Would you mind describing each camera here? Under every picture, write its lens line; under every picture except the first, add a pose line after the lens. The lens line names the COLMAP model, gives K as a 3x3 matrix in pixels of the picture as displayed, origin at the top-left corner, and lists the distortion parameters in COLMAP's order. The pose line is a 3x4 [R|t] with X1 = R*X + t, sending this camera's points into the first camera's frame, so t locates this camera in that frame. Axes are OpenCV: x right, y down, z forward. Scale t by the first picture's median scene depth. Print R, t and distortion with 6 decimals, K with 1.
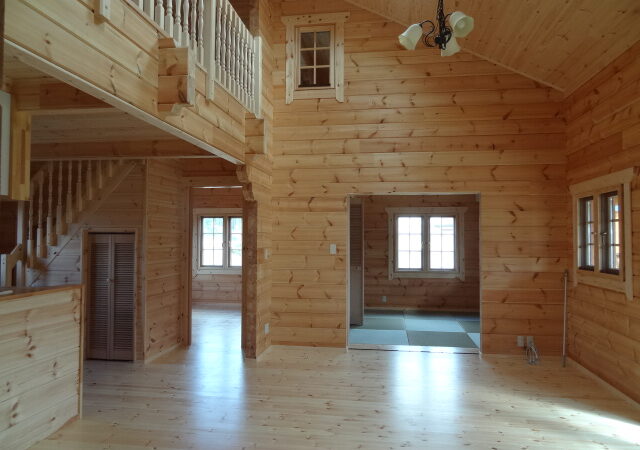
lens RADIAL K [[446.6, 0, 320.2], [0, 446.6, 226.1], [0, 0, 1]] dist [-0.009843, 0.011088]
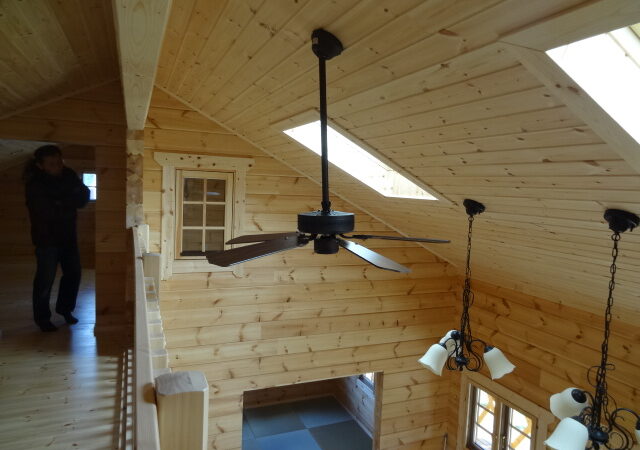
lens RADIAL K [[446.6, 0, 324.3], [0, 446.6, 225.0], [0, 0, 1]] dist [-0.009843, 0.011088]
pose [[0.848448, -0.012441, 0.529132, -0.239588], [-0.051996, 0.992929, 0.106720, -0.466419], [-0.526718, -0.118059, 0.841802, 0.294761]]
